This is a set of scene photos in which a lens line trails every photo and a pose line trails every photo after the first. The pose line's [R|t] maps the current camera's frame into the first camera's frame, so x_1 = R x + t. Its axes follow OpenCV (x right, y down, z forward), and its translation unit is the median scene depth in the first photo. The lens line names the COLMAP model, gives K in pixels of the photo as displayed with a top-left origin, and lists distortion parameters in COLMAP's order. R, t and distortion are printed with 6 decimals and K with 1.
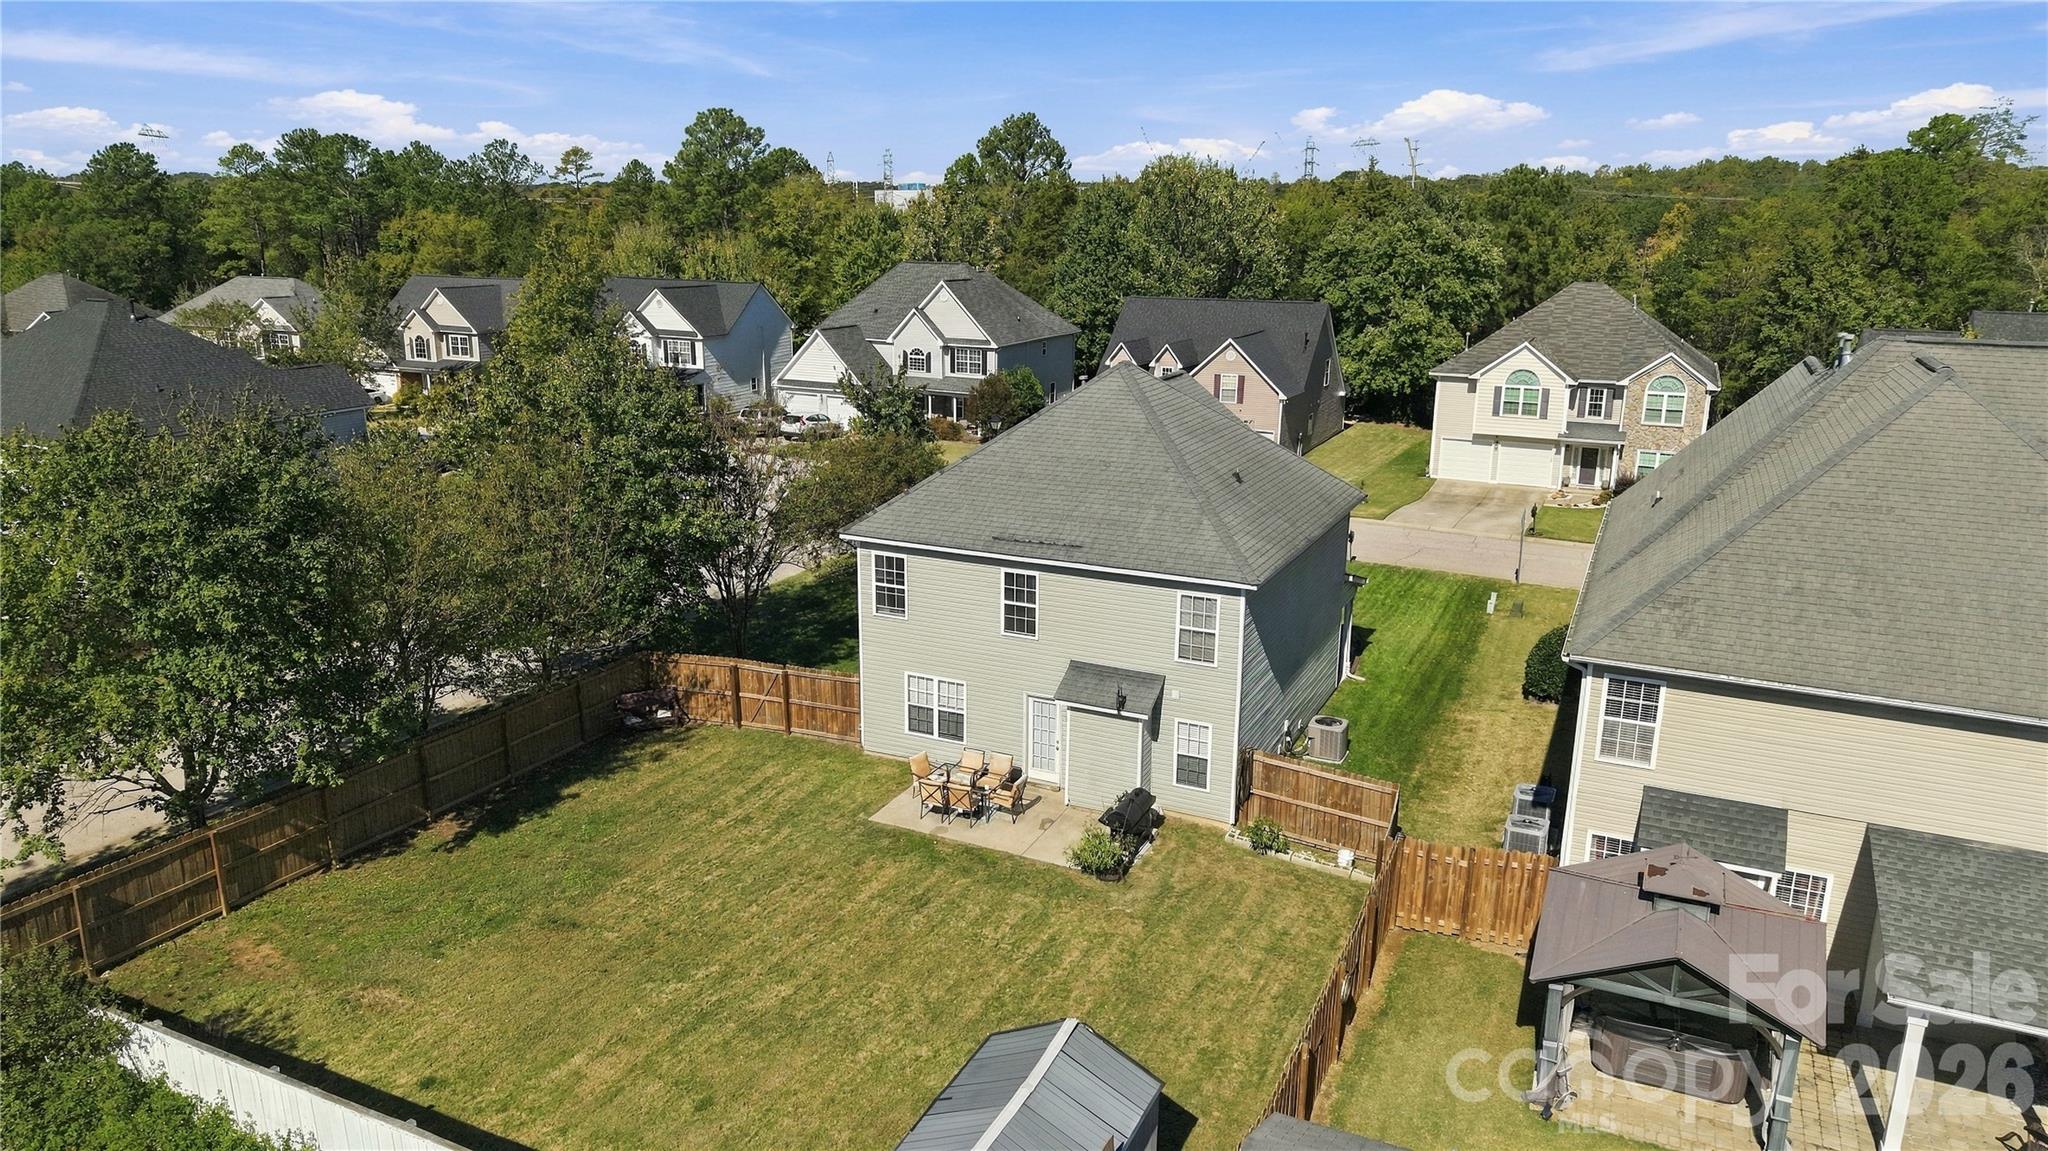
lens RADIAL K [[1362.0, 0, 1024.0], [0, 1362.0, 575.5], [0, 0, 1]] dist [0.068279, -0.097534]
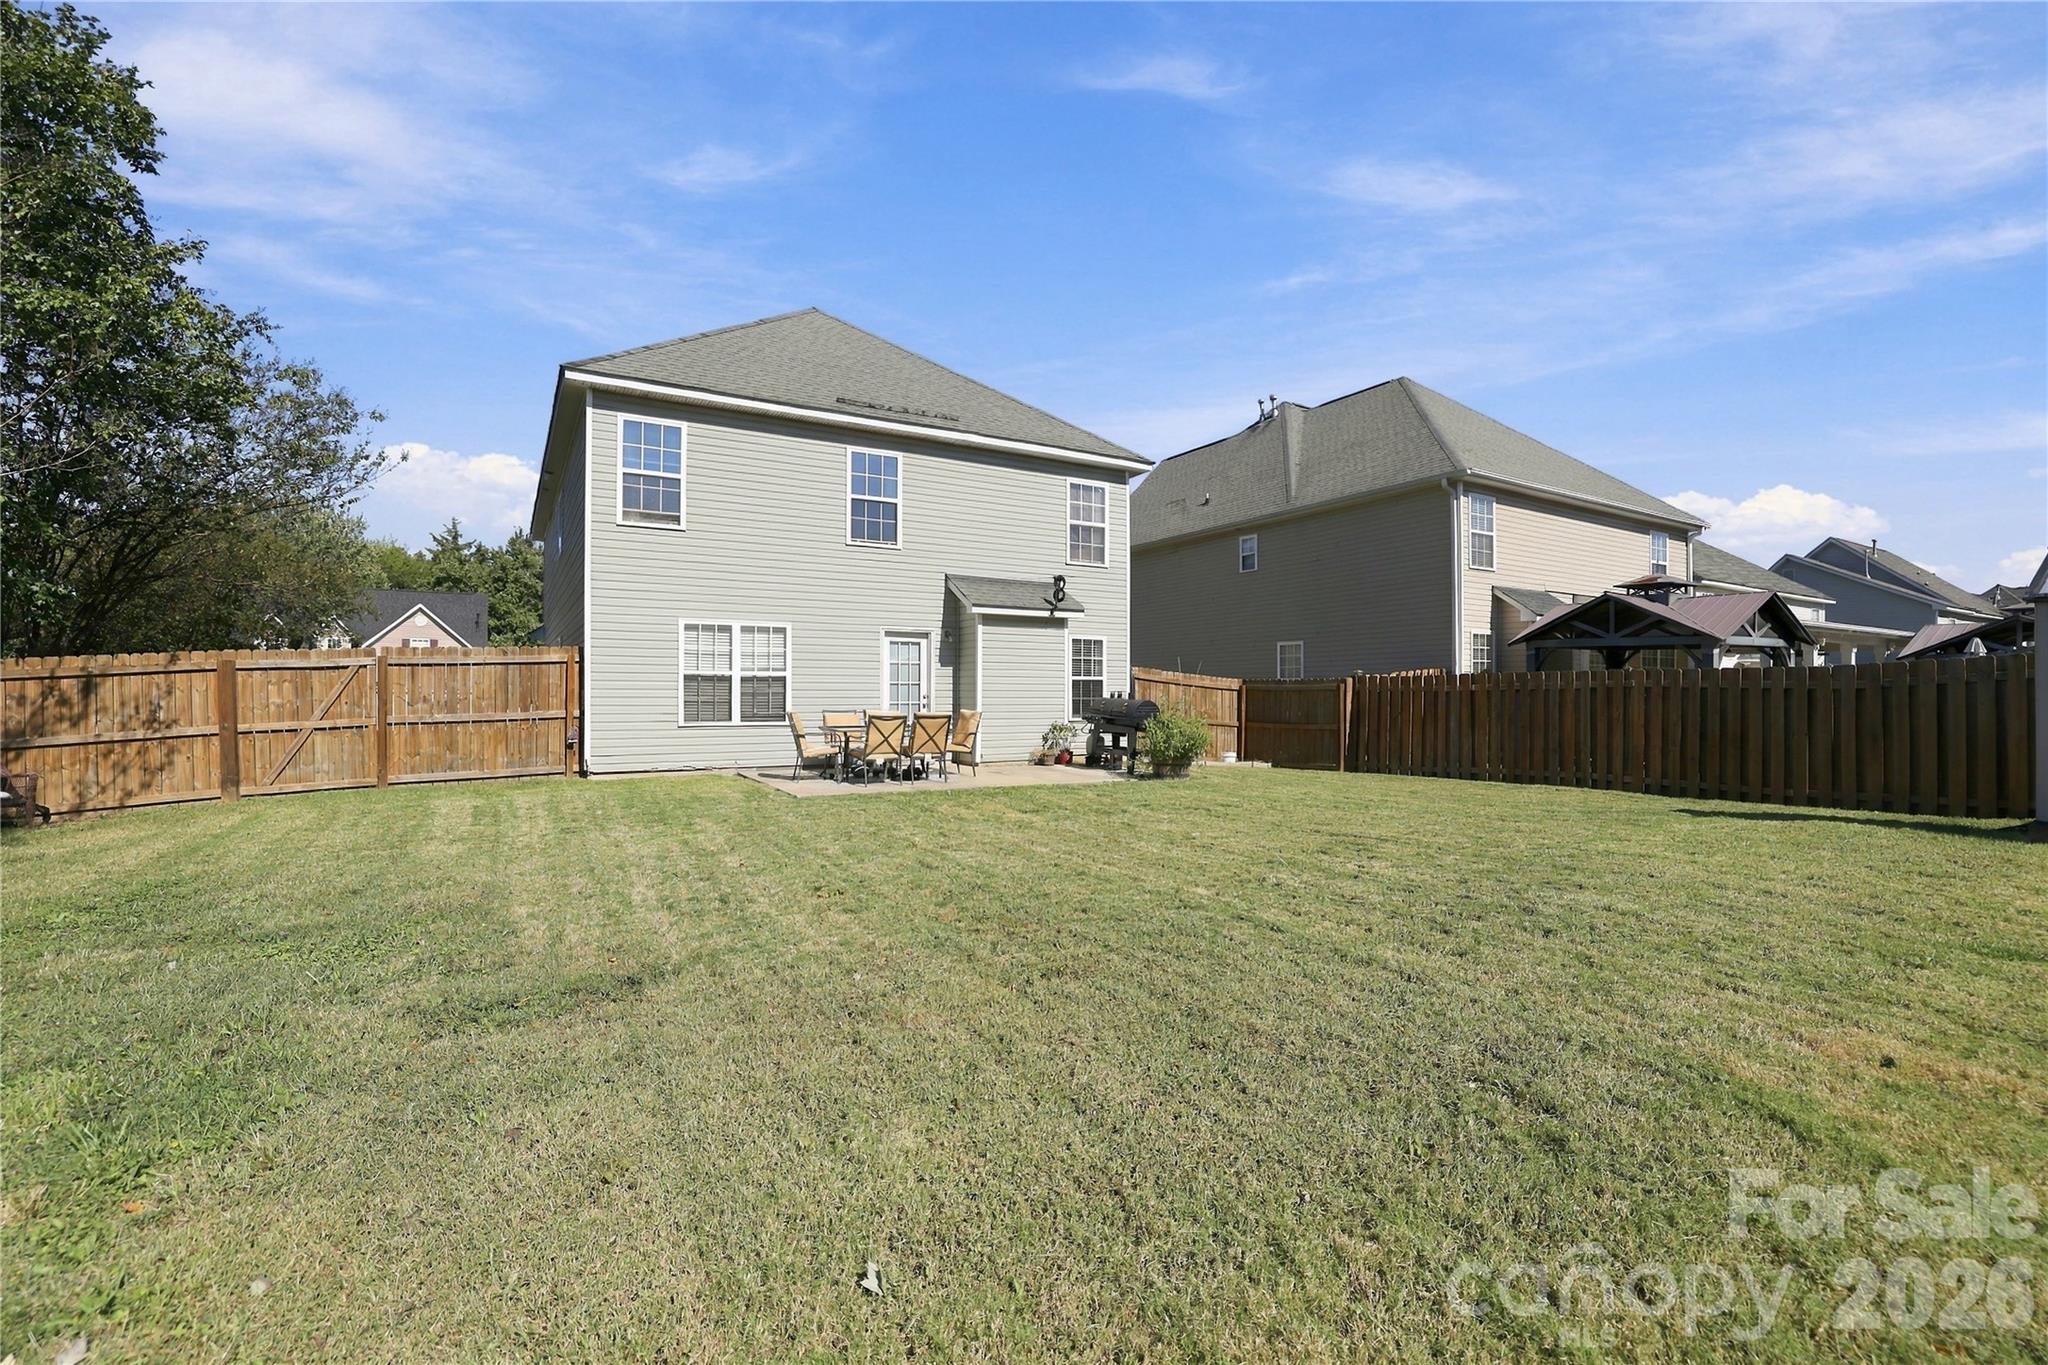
lens RADIAL K [[897.3, 0, 1025.4], [0, 897.3, 695.8], [0, 0, 1]] dist [-0.032993, 0.000227]
pose [[0.560041, -0.011346, 0.828387, -0.312786], [0.216407, 0.967194, -0.133057, 0.179688], [-0.799701, 0.253787, 0.544123, 0.627387]]
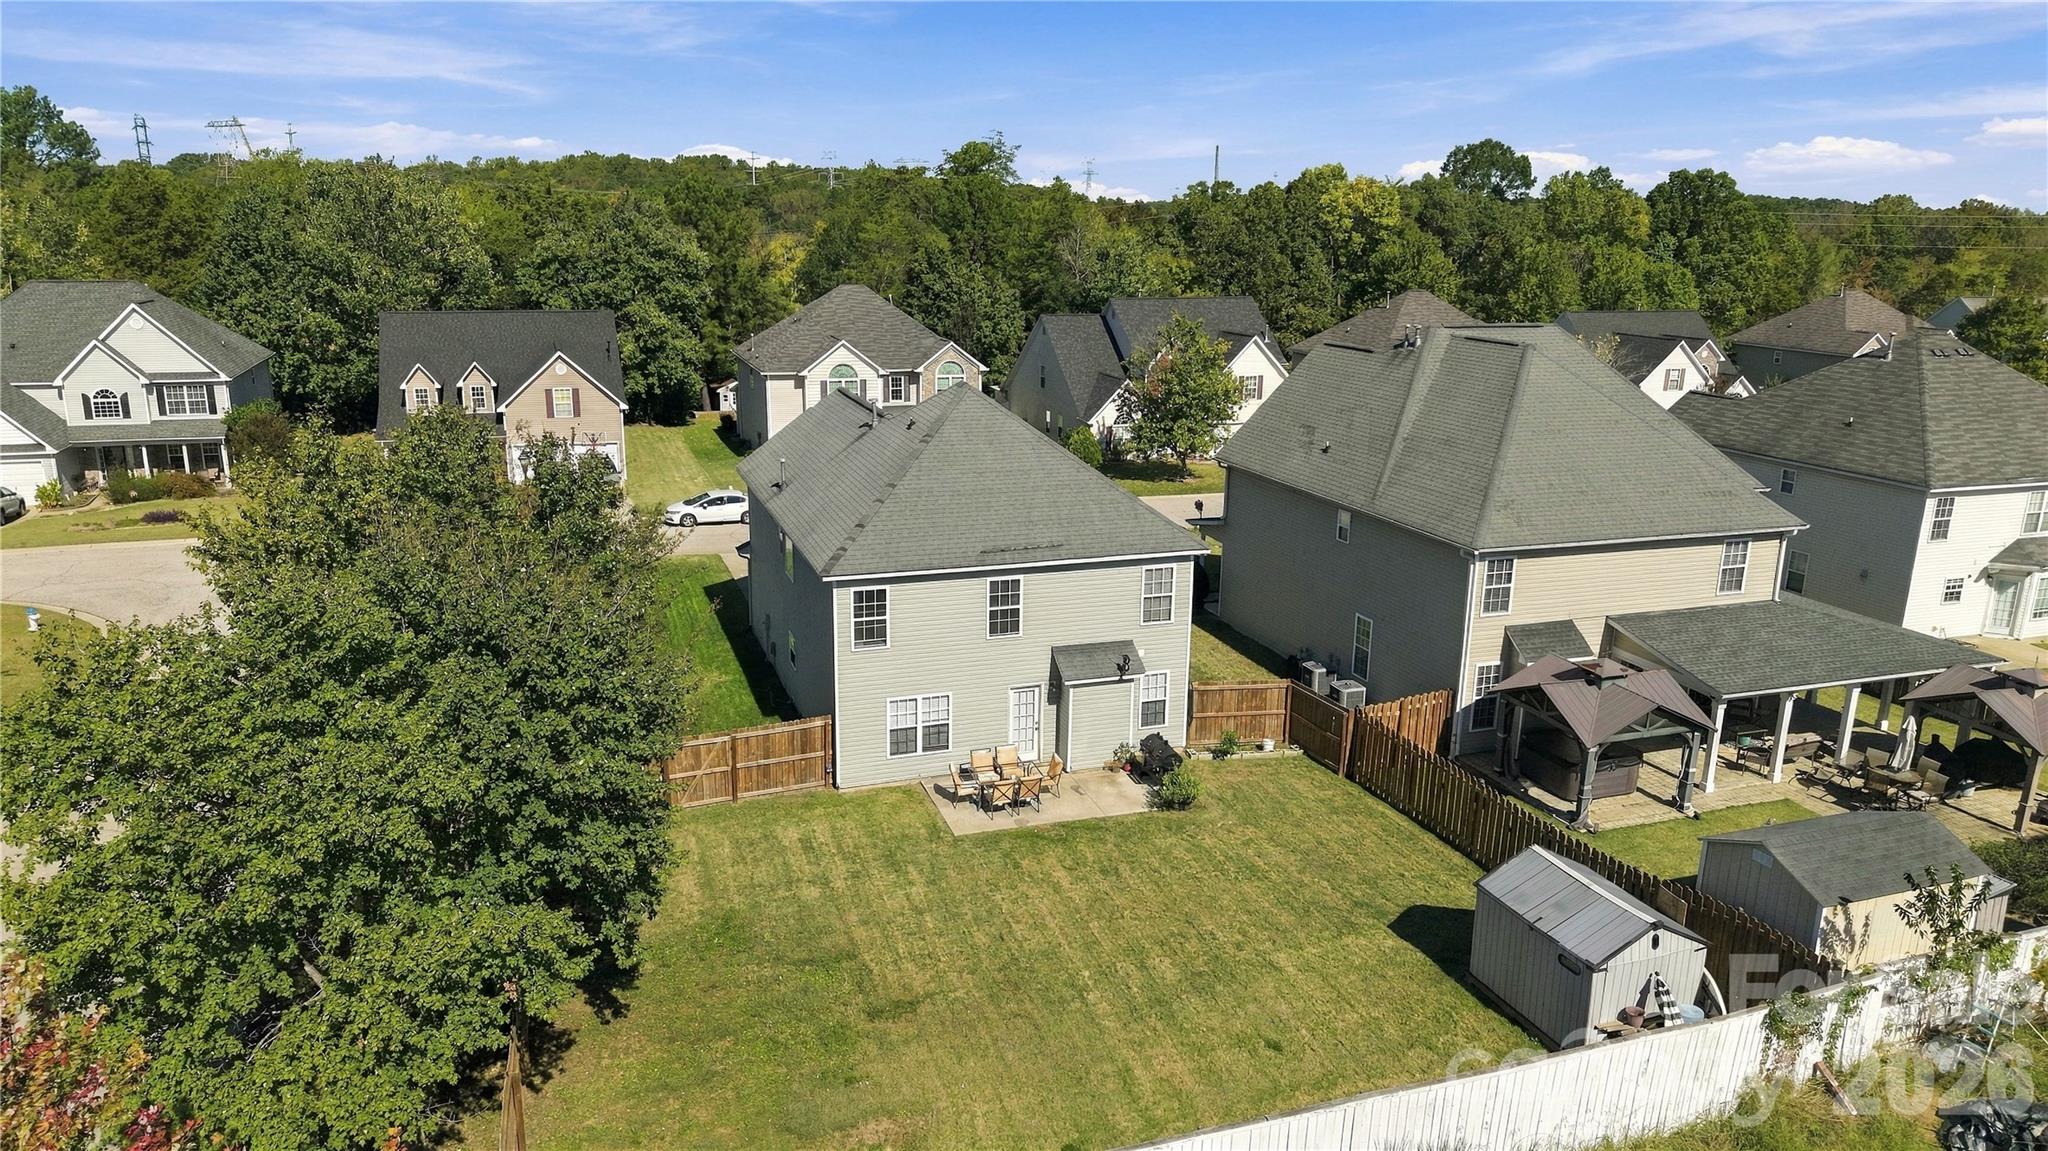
lens RADIAL K [[1362.0, 0, 1024.0], [0, 1362.0, 575.5], [0, 0, 1]] dist [0.068279, -0.097534]
pose [[0.713409, -0.177609, 0.677866, -0.652622], [0.172068, 0.982130, 0.076239, -0.076318], [-0.679294, 0.062250, 0.731221, 0.162354]]
